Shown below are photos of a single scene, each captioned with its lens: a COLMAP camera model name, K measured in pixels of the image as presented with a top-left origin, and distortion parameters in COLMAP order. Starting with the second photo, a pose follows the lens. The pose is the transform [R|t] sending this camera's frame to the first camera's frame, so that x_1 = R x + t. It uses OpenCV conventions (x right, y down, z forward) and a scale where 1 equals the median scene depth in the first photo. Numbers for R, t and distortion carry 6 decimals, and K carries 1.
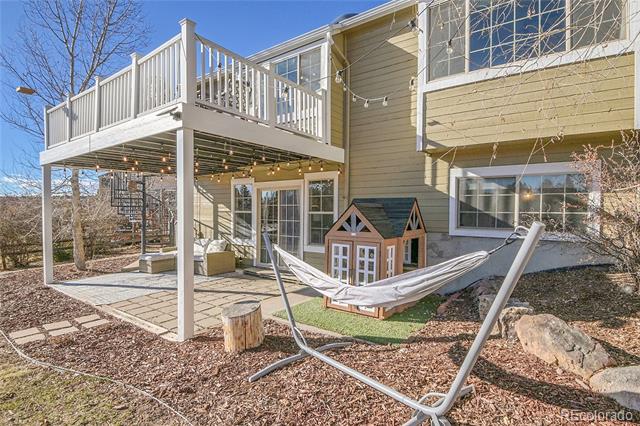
lens RADIAL K [[339.9, 0, 320.8], [0, 339.9, 217.9], [0, 0, 1]] dist [-0.001299, -0.000304]
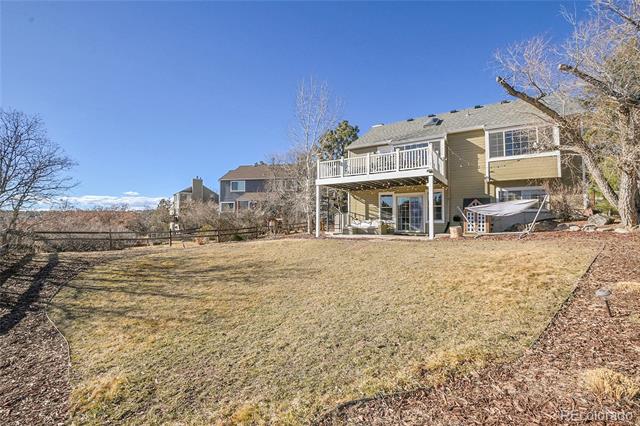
lens RADIAL K [[280.4, 0, 325.1], [0, 280.4, 212.2], [0, 0, 1]] dist [-0.000357, -0.015483]
pose [[0.996034, -0.003097, 0.088918, -1.154123], [0.007786, 0.998594, -0.052443, 0.154311], [-0.088630, 0.052927, 0.994657, -1.085362]]
